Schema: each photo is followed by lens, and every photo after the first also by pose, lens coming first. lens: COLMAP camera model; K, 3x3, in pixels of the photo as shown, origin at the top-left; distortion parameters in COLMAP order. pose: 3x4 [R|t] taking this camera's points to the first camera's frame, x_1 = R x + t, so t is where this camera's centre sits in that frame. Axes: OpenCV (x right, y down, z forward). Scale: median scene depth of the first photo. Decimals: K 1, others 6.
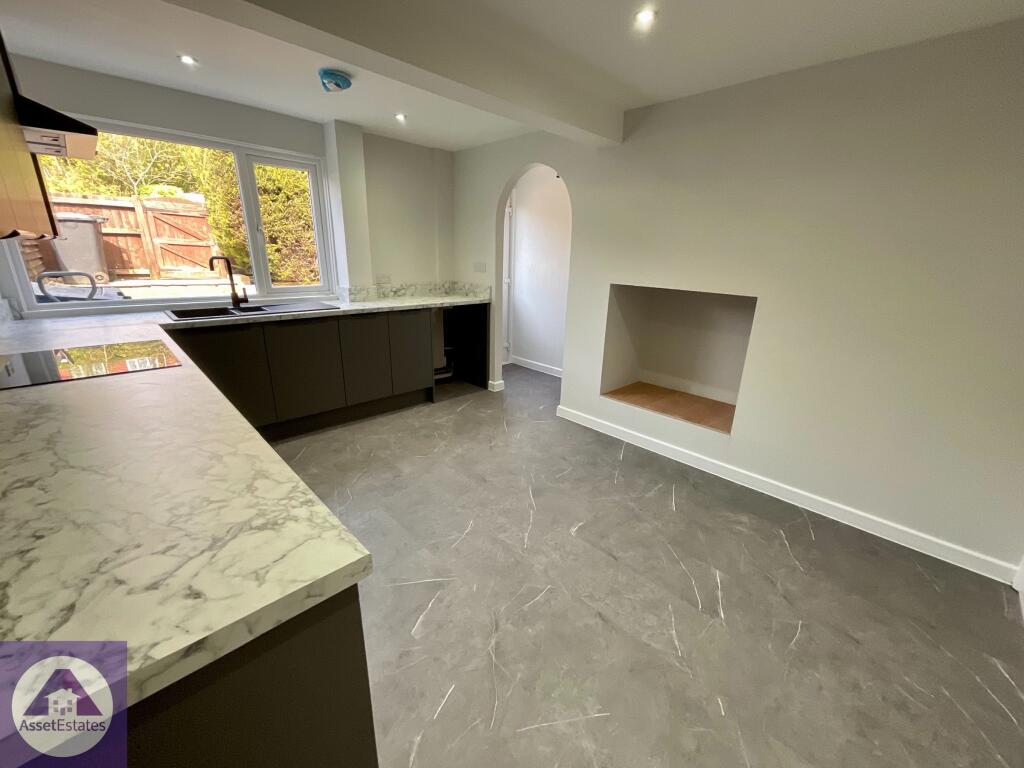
lens RADIAL K [[415.1, 0, 513.0], [0, 415.1, 383.9], [0, 0, 1]] dist [0.000484, 0.001283]
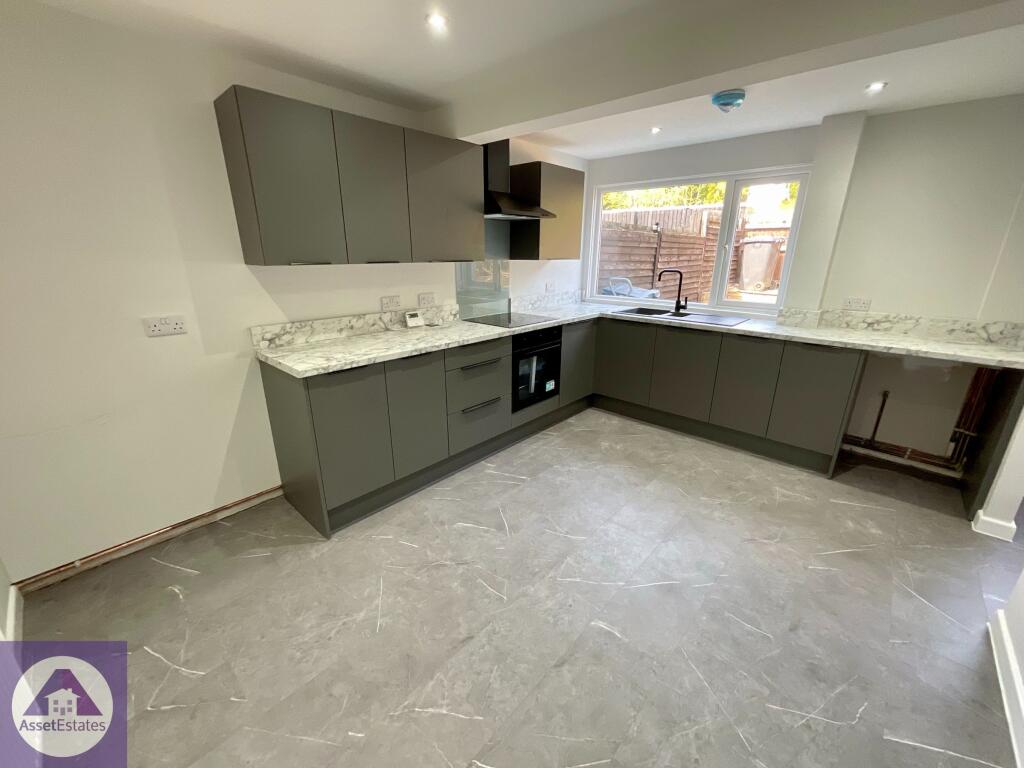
lens RADIAL K [[415.1, 0, 513.0], [0, 415.1, 383.9], [0, 0, 1]] dist [0.000484, 0.001283]
pose [[0.054665, 0.281237, -0.958080, 0.535602], [-0.309264, 0.917100, 0.251562, -0.147597], [0.949404, 0.282548, 0.137110, 0.430065]]
